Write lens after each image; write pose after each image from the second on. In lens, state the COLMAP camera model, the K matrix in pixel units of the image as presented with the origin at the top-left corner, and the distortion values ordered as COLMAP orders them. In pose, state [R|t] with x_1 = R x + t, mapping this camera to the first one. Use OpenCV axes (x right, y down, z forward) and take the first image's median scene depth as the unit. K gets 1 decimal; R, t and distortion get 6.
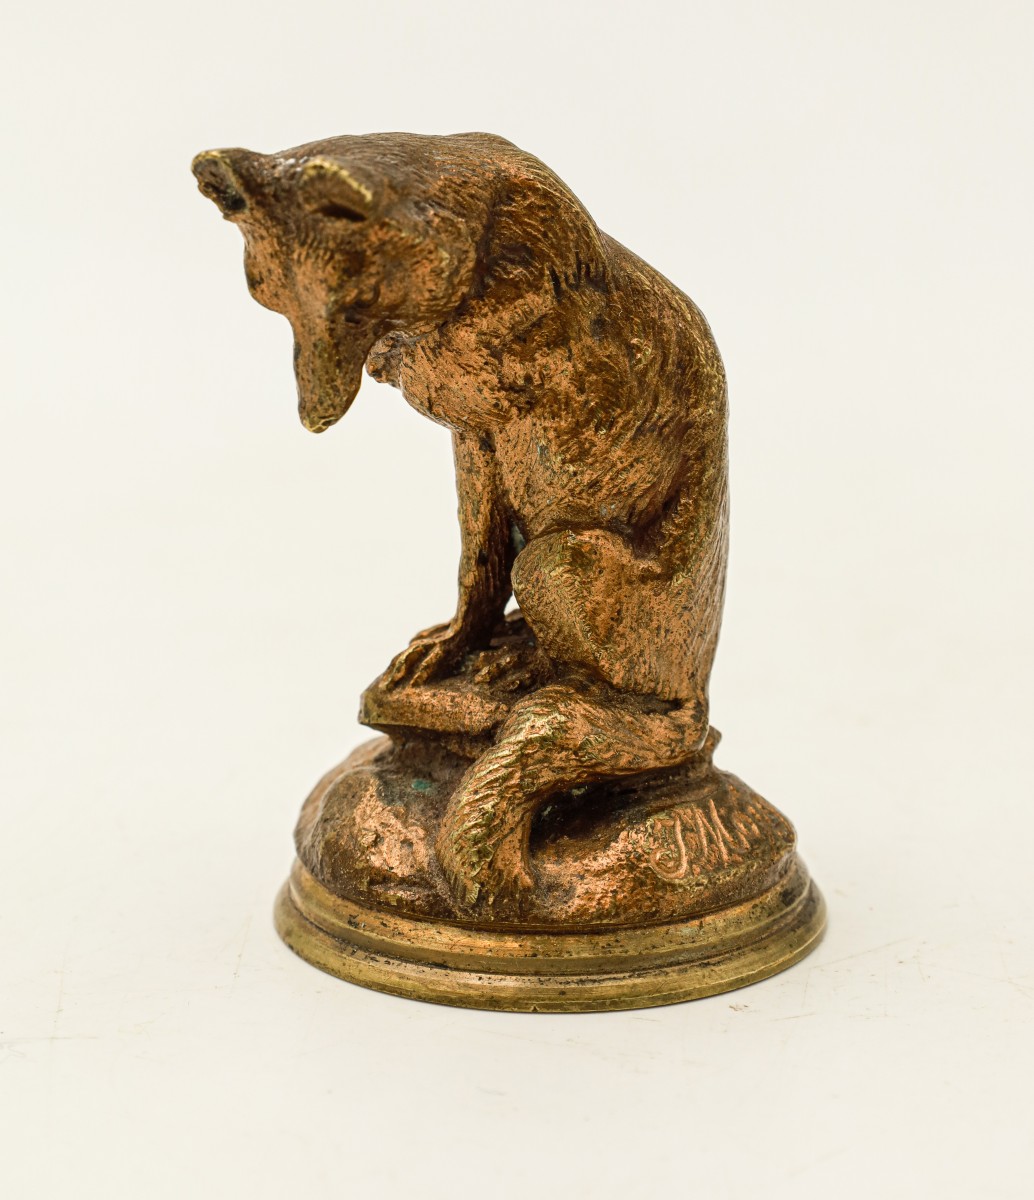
lens RADIAL K [[3257.5, 0, 515.7], [0, 3257.5, 593.4], [0, 0, 1]] dist [-0.017170, 0.000000]
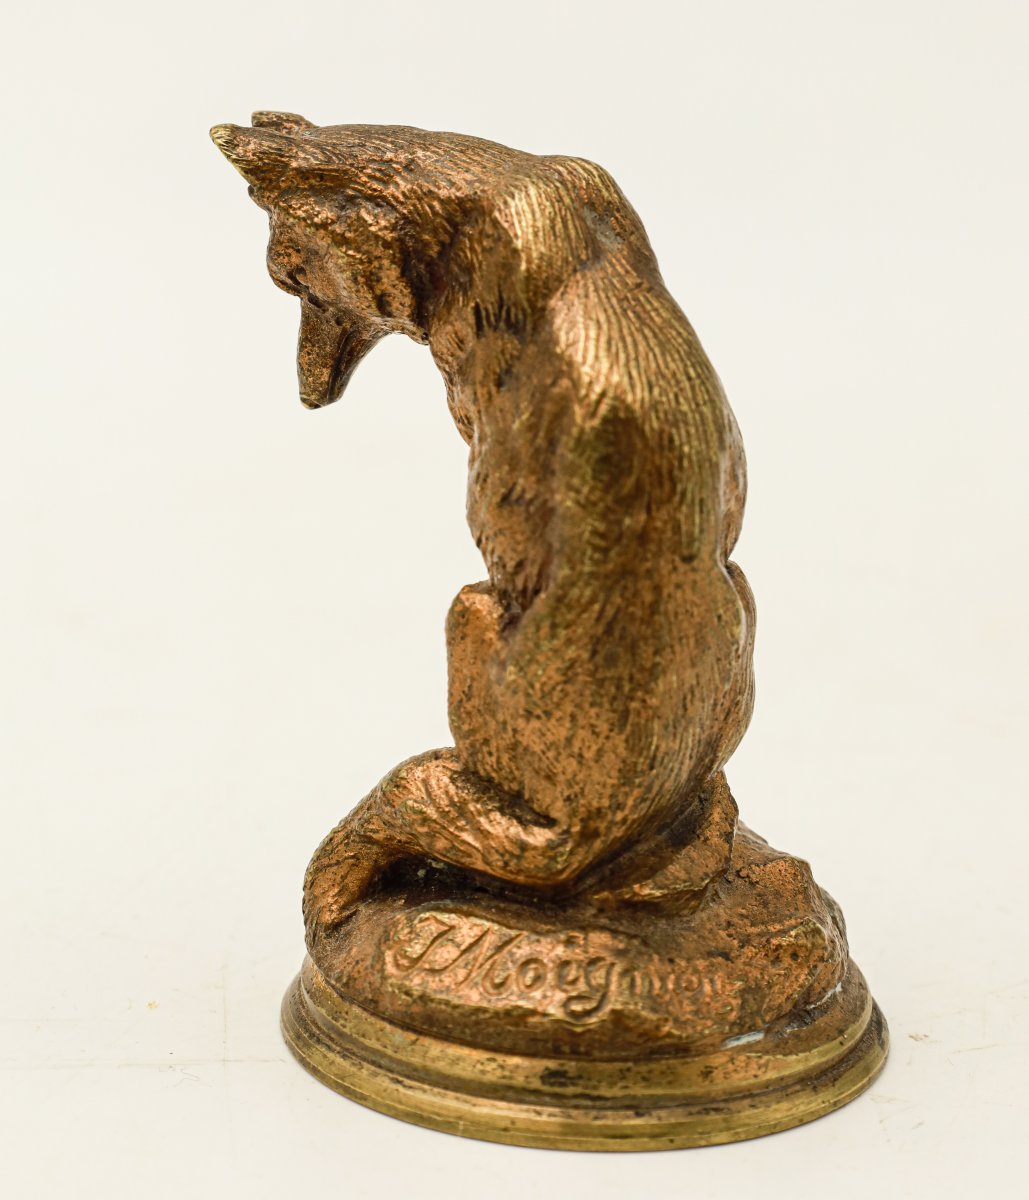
lens RADIAL K [[3257.5, 0, 515.8], [0, 3257.5, 603.8], [0, 0, 1]] dist [-0.017170, 0.000000]
pose [[0.362687, 0.270025, -0.891933, 0.844444], [-0.283679, 0.943669, 0.170335, -0.175637], [0.887685, 0.191244, 0.418857, 0.624935]]
